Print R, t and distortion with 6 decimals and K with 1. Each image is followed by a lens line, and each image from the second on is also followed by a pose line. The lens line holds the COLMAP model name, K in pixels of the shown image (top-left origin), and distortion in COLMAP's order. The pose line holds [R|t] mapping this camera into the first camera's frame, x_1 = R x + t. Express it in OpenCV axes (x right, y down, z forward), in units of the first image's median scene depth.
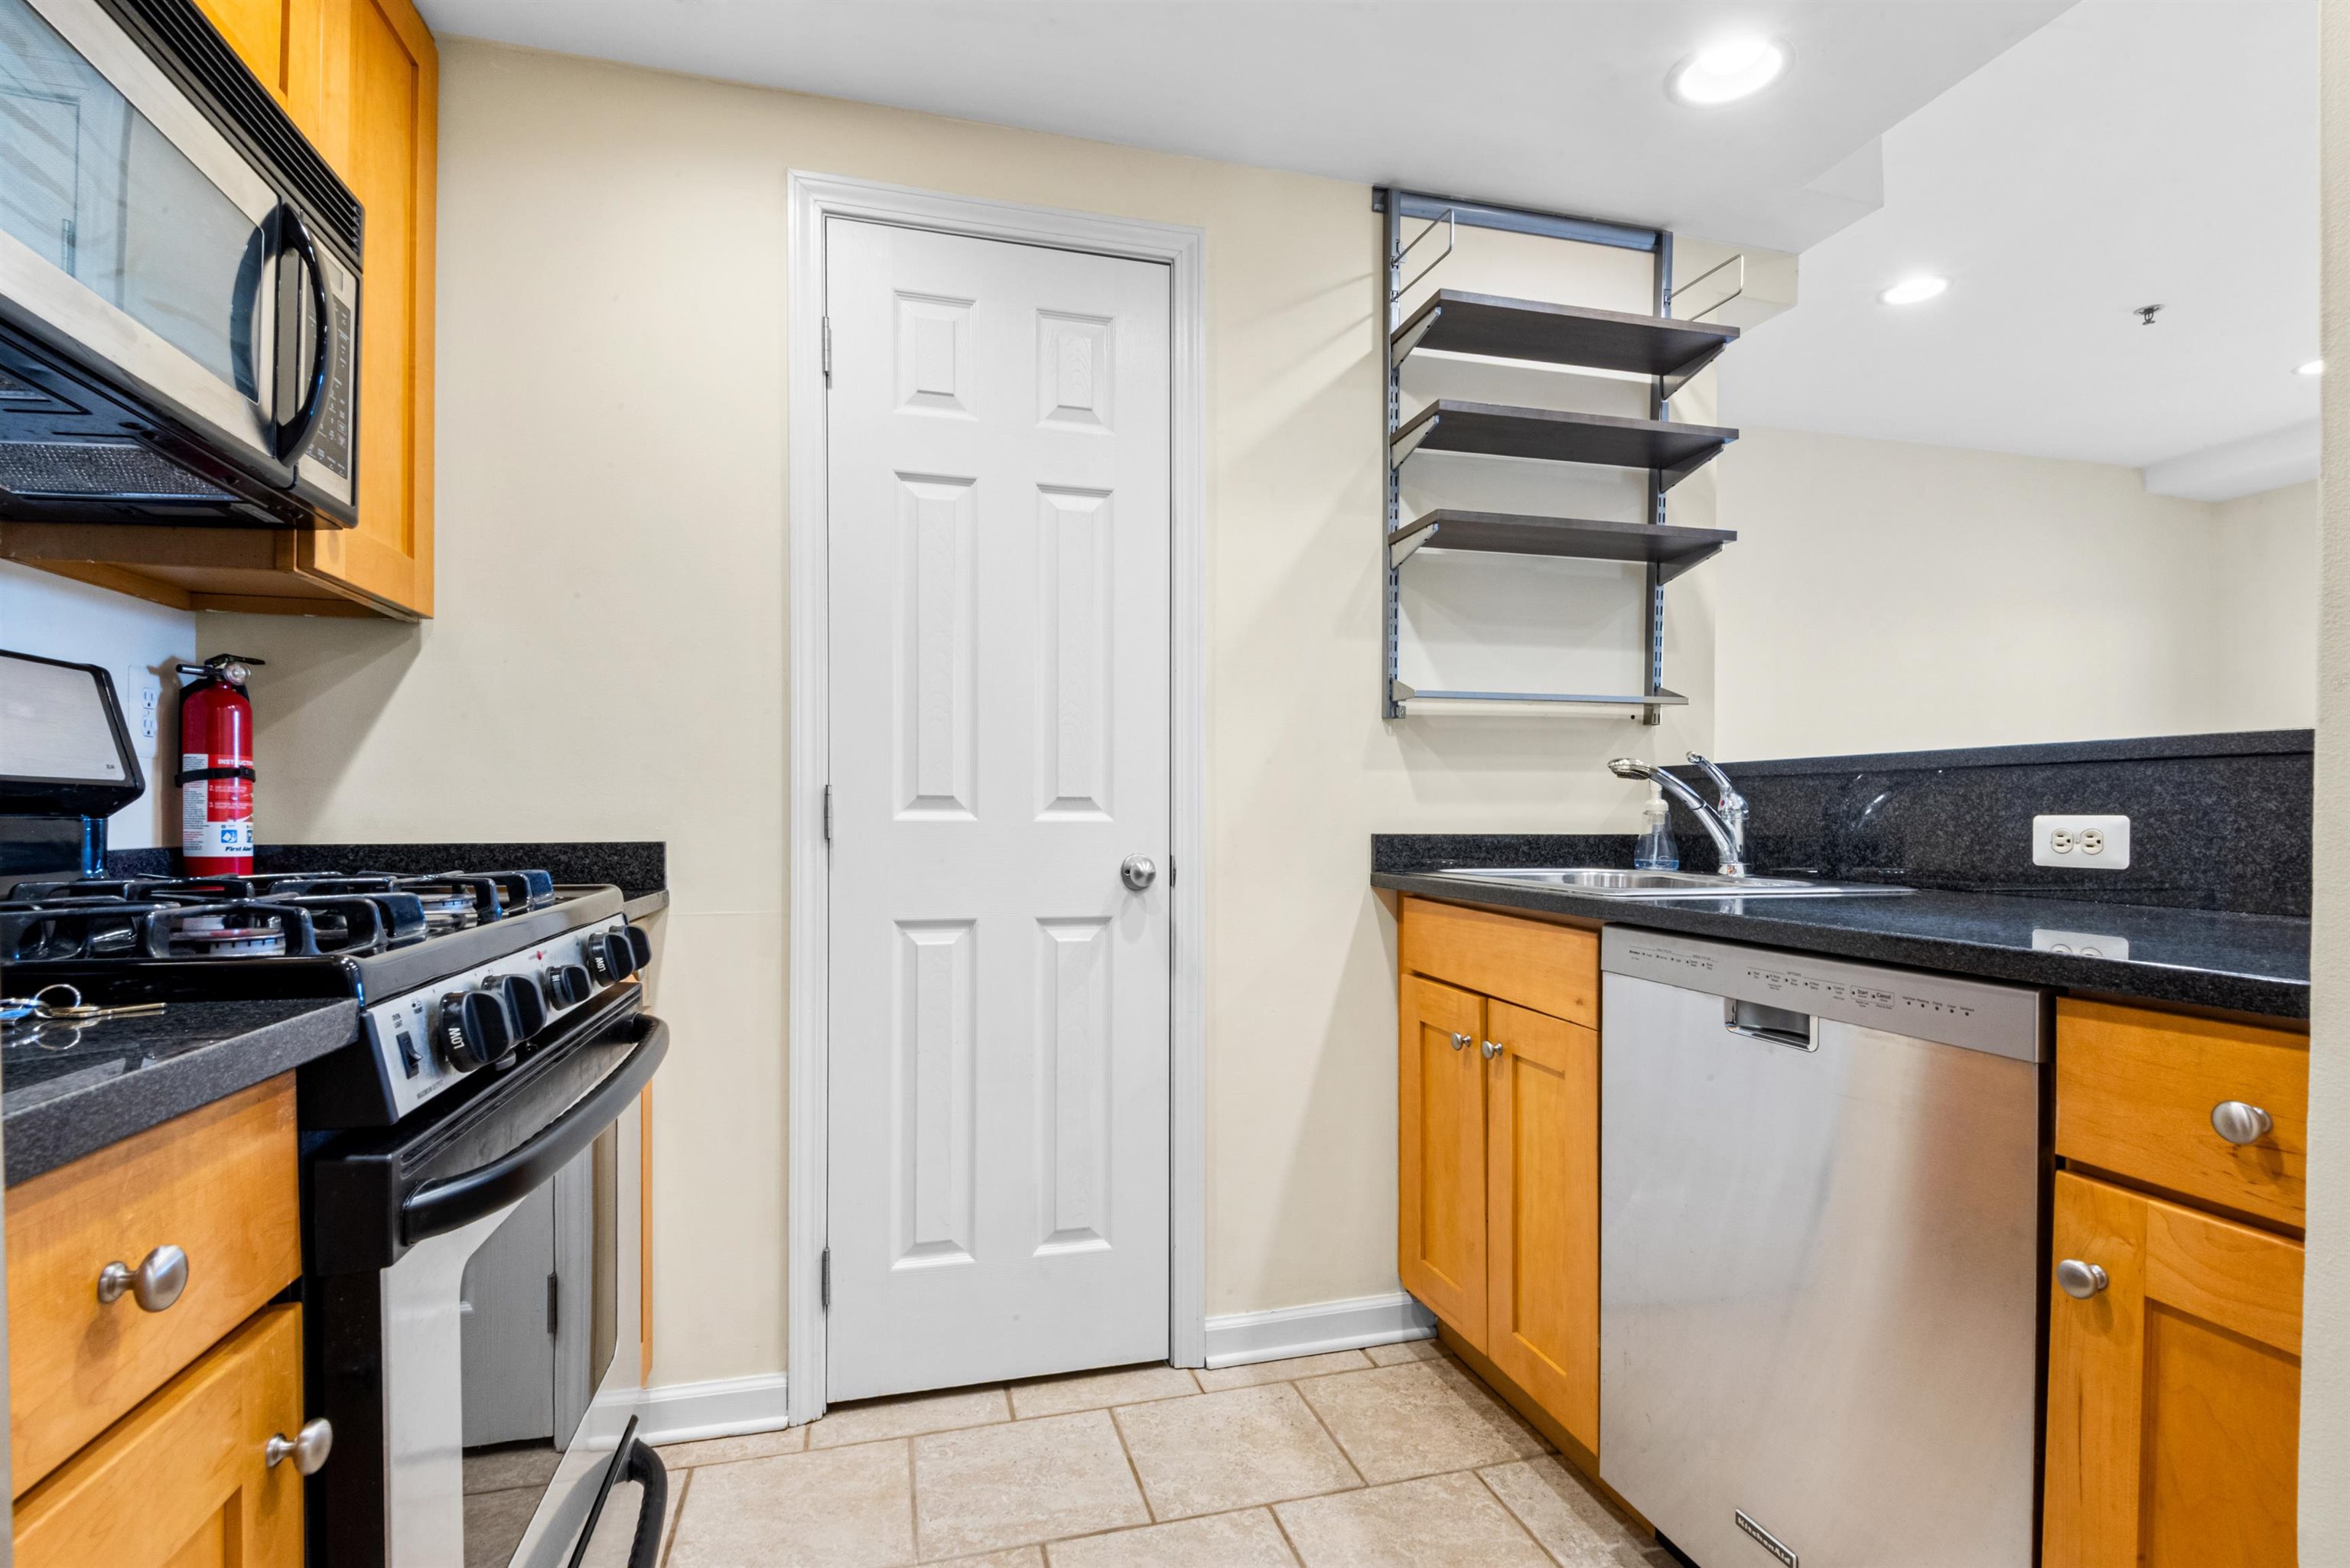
lens RADIAL K [[1098.8, 0, 1175.6], [0, 1098.8, 827.1], [0, 0, 1]] dist [0.019869, -0.016764]
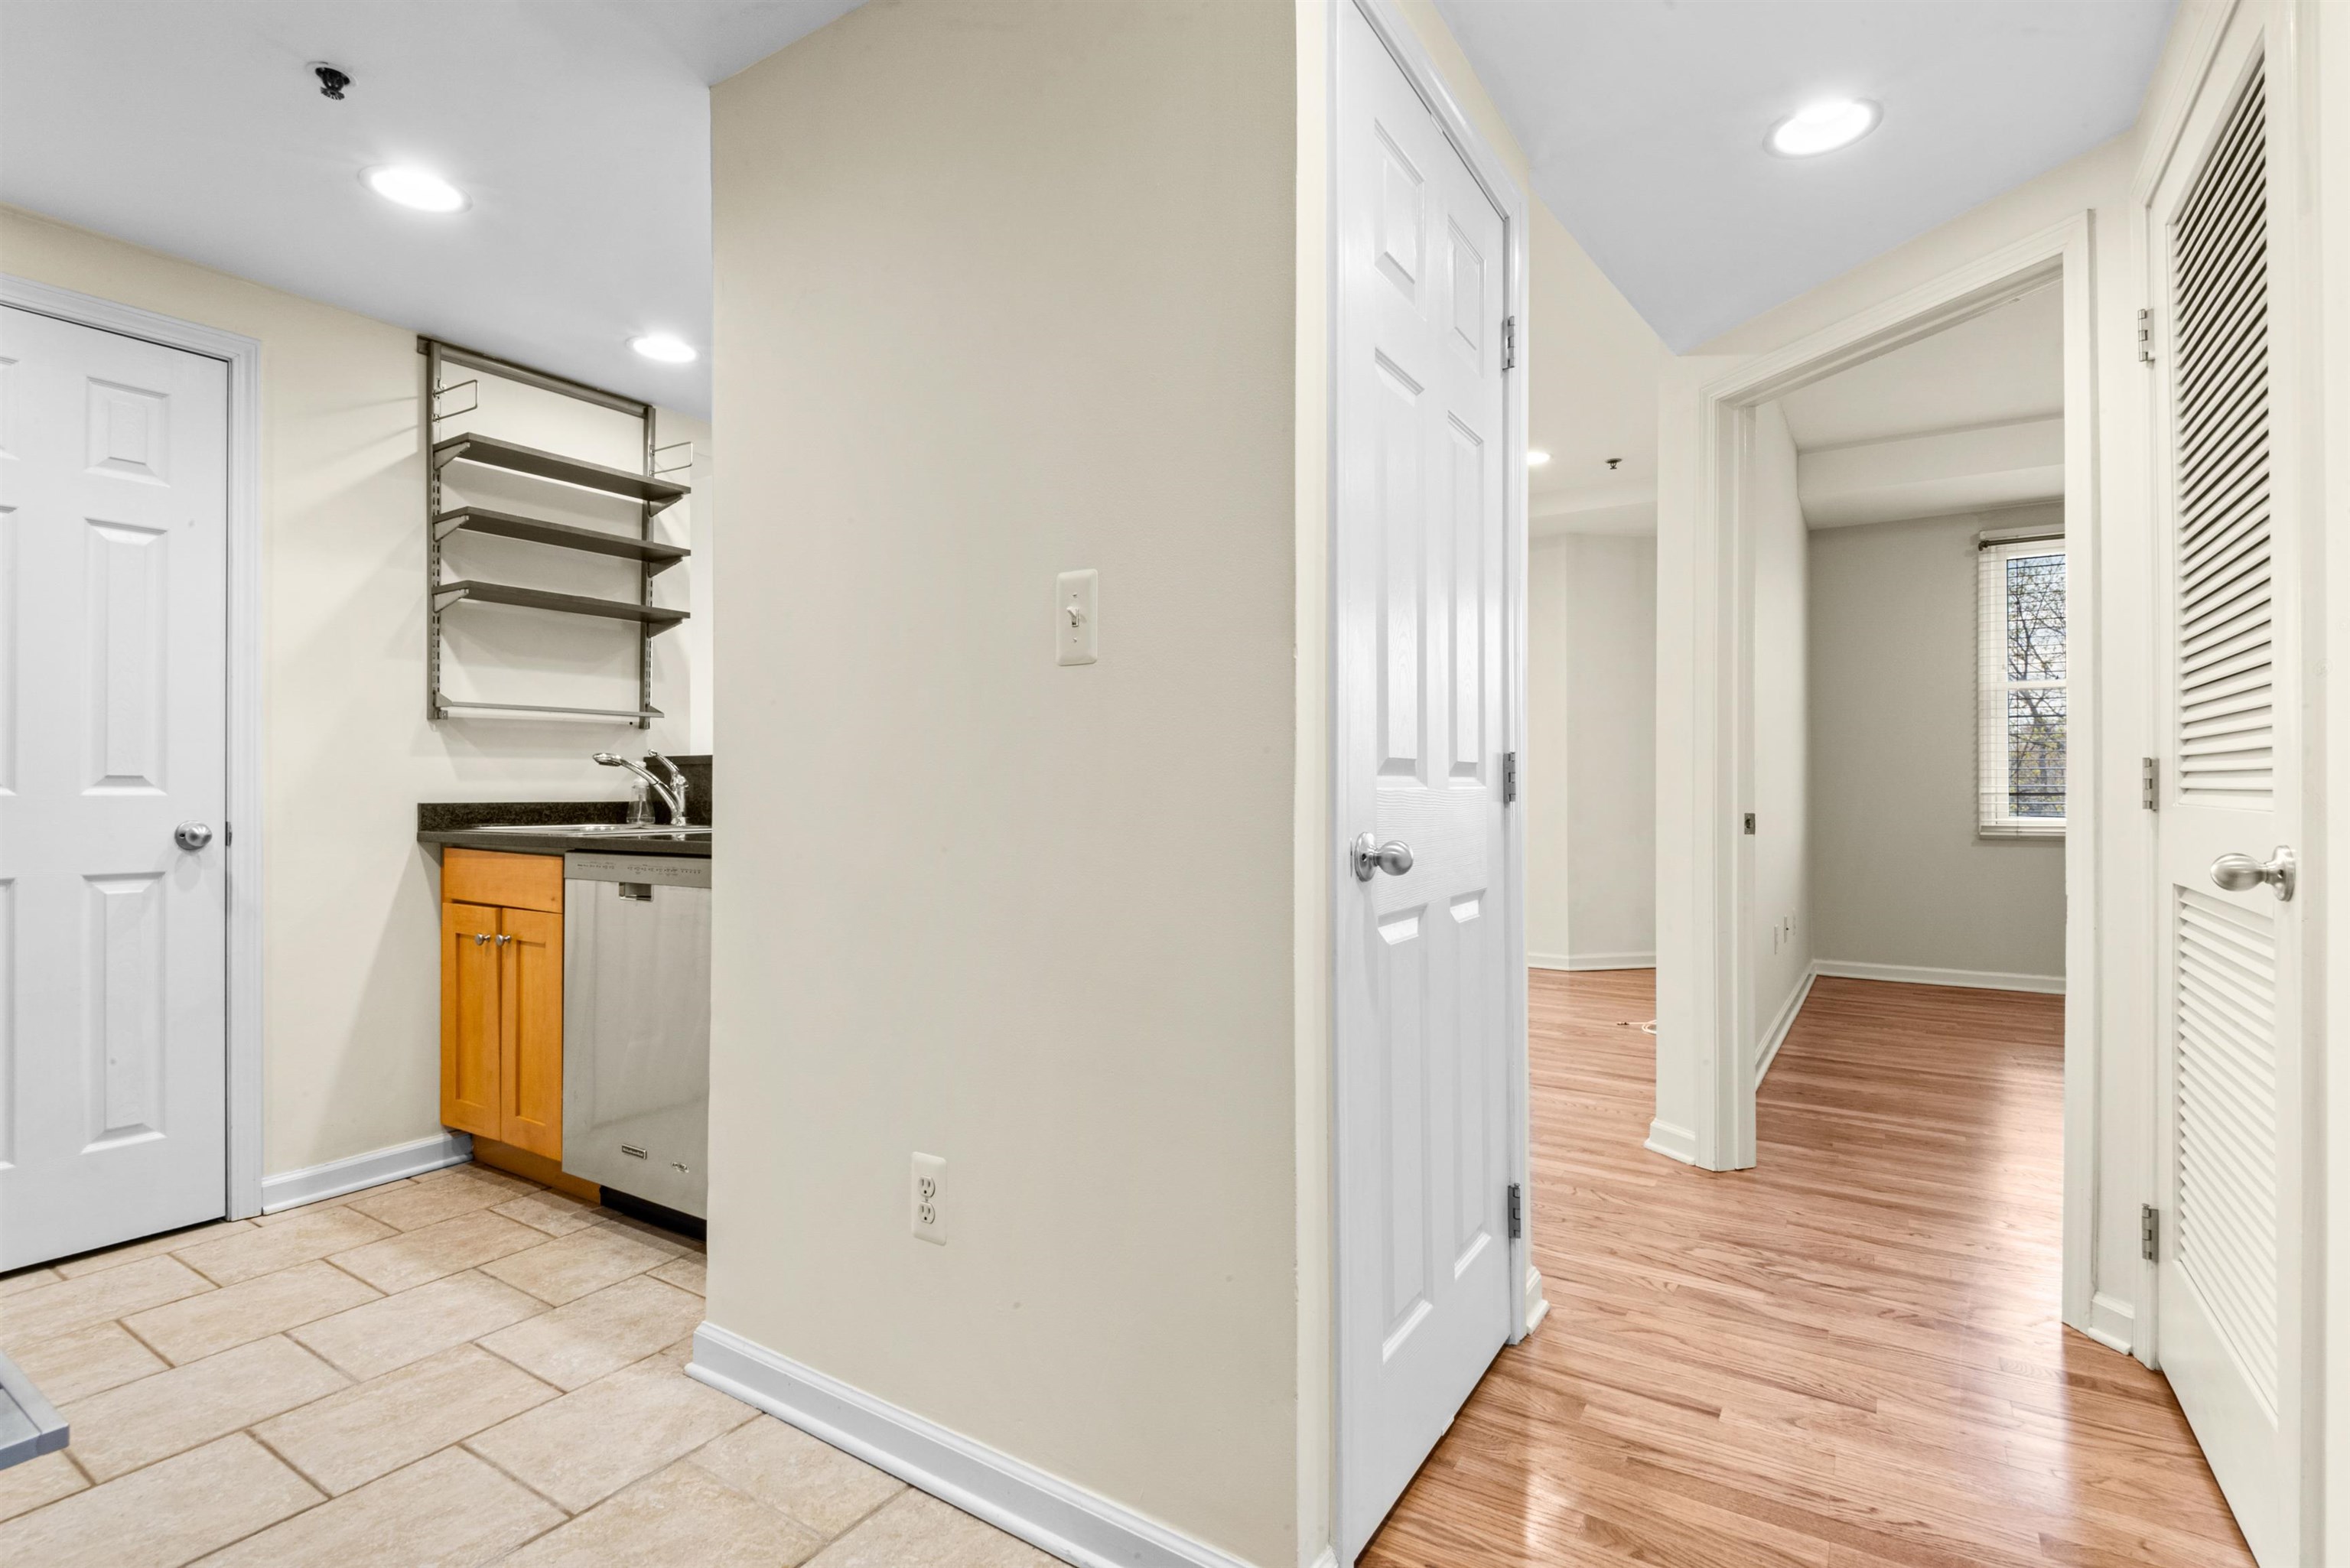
lens RADIAL K [[1098.8, 0, 1173.9], [0, 1098.8, 780.0], [0, 0, 1]] dist [0.019869, -0.016764]
pose [[0.745829, 0.001560, 0.666135, -0.040333], [0.015419, 0.999689, -0.019605, 0.020369], [-0.665959, 0.024894, 0.745573, -0.719184]]
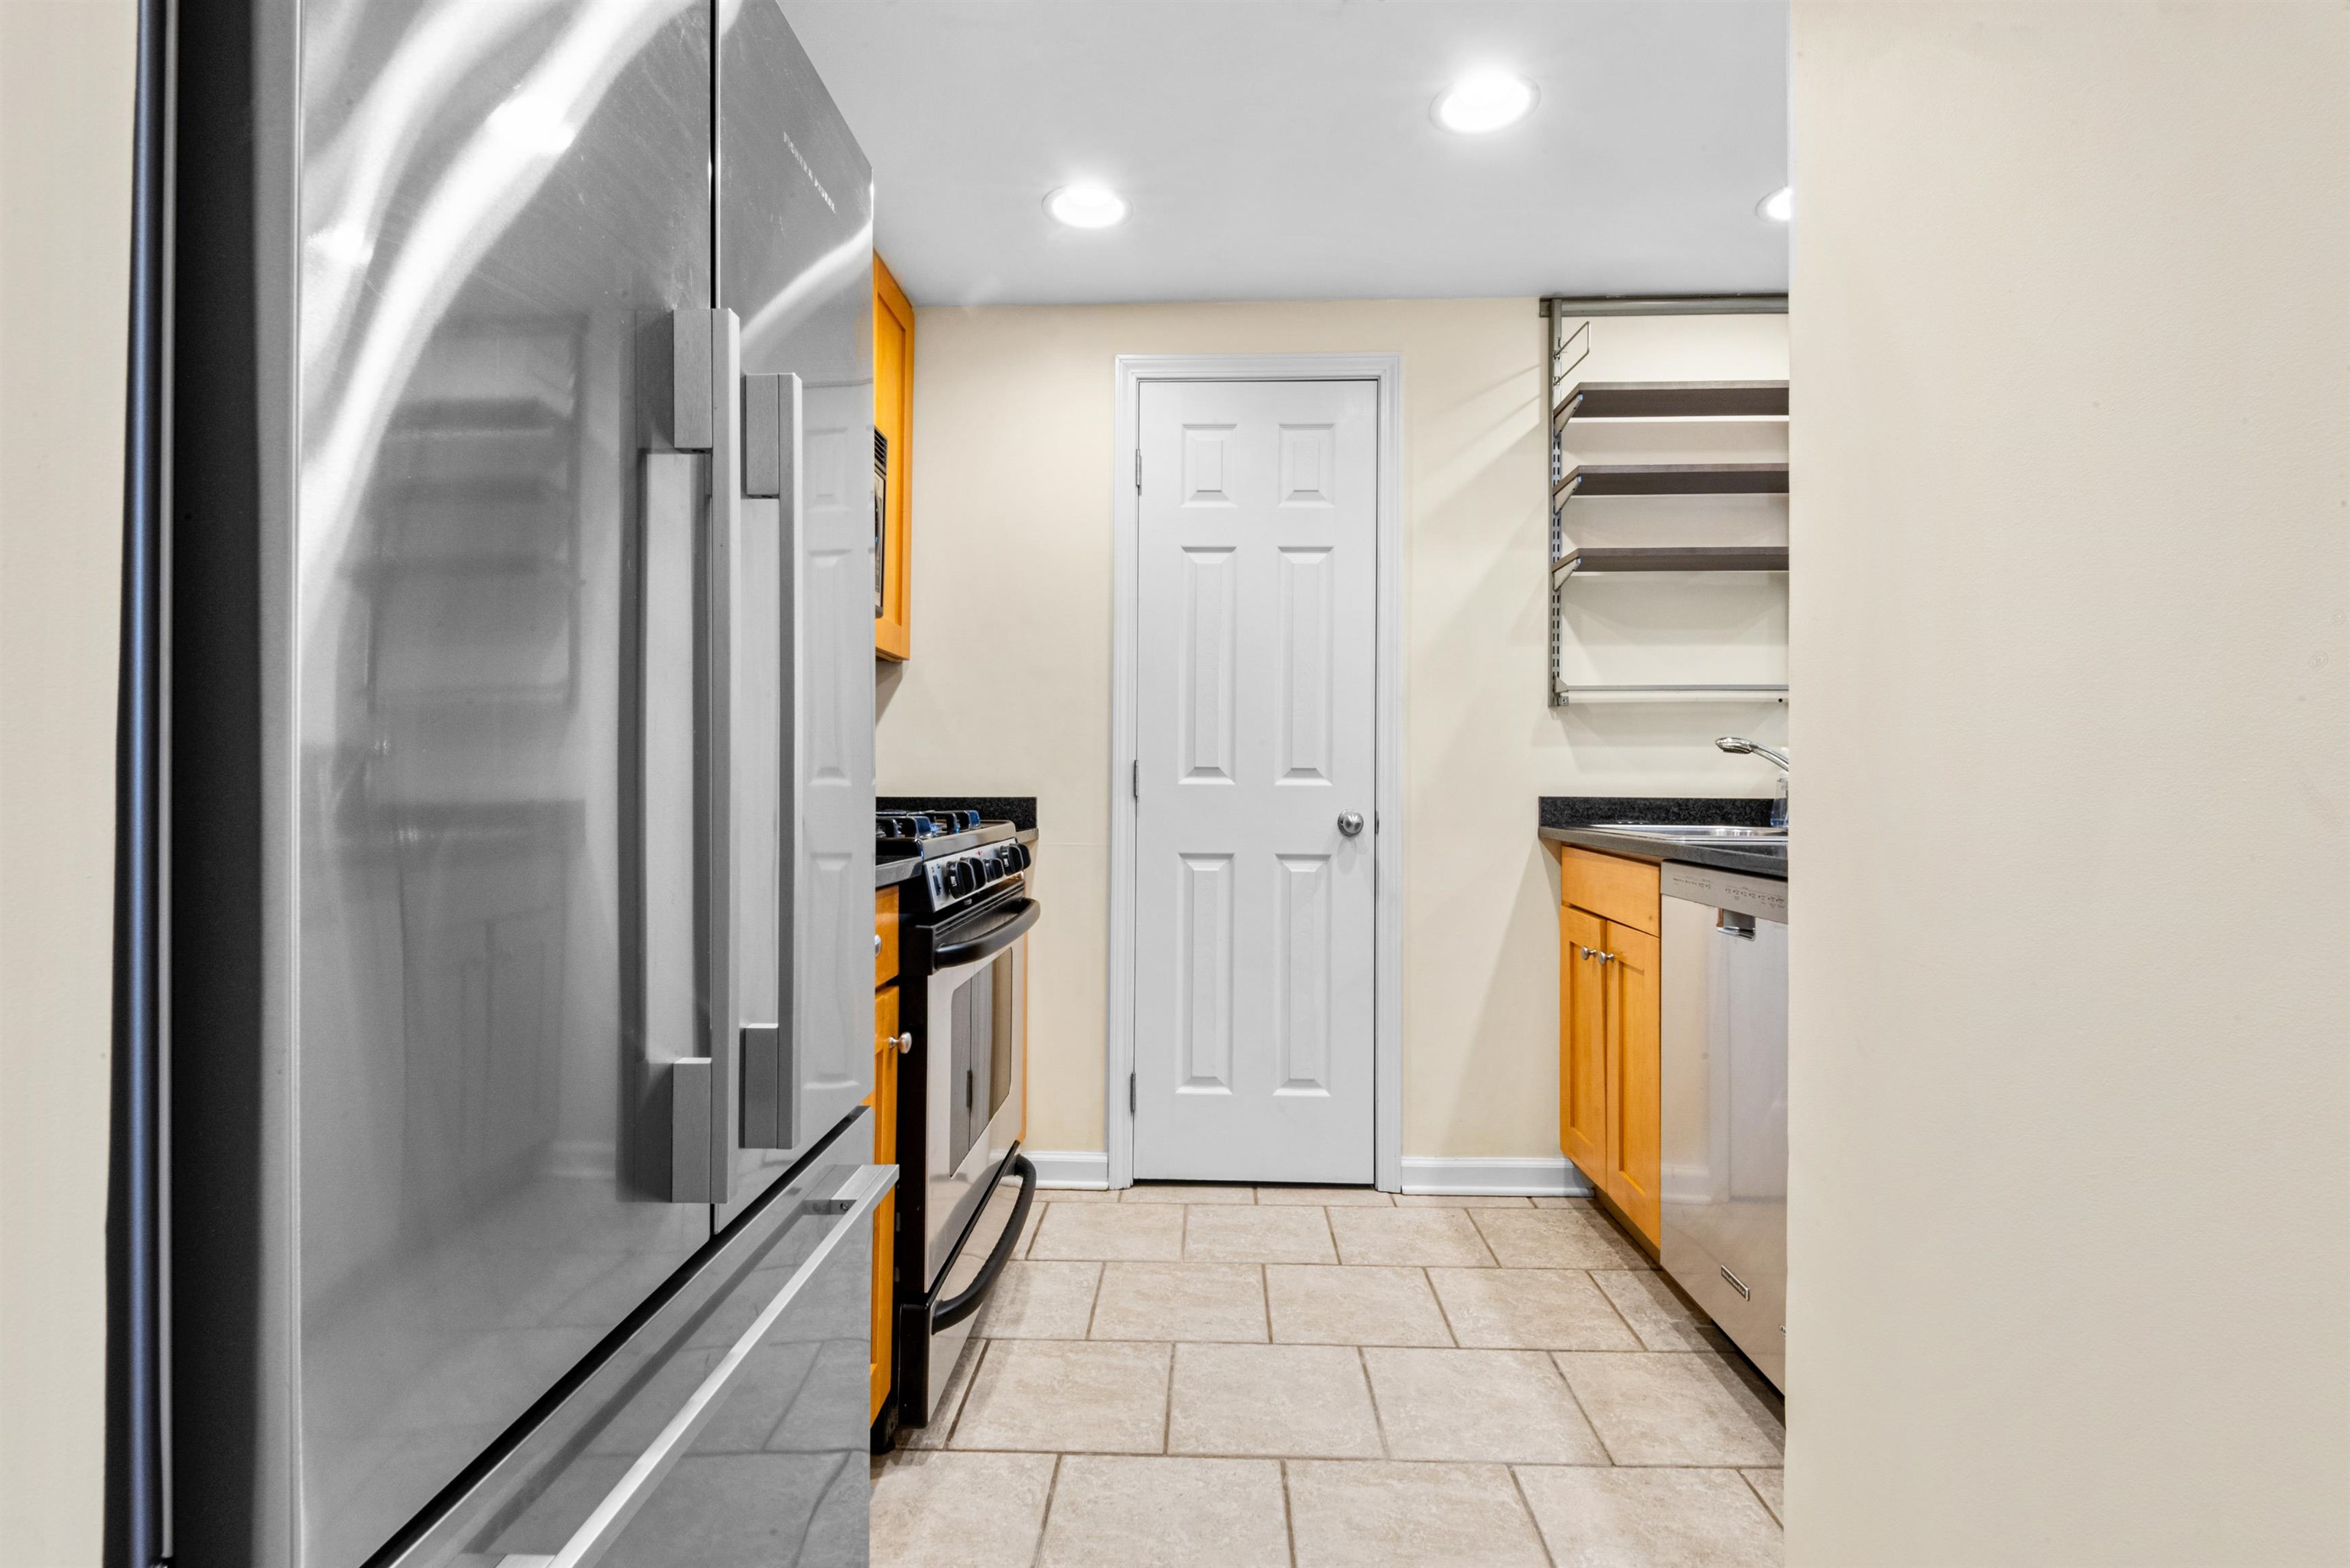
lens RADIAL K [[1098.8, 0, 1171.6], [0, 1098.8, 761.6], [0, 0, 1]] dist [0.019869, -0.016764]
pose [[0.954661, -0.003601, -0.297673, 0.166265], [-0.006040, 0.999487, -0.031461, 0.009584], [0.297634, 0.031833, 0.954149, -0.390484]]
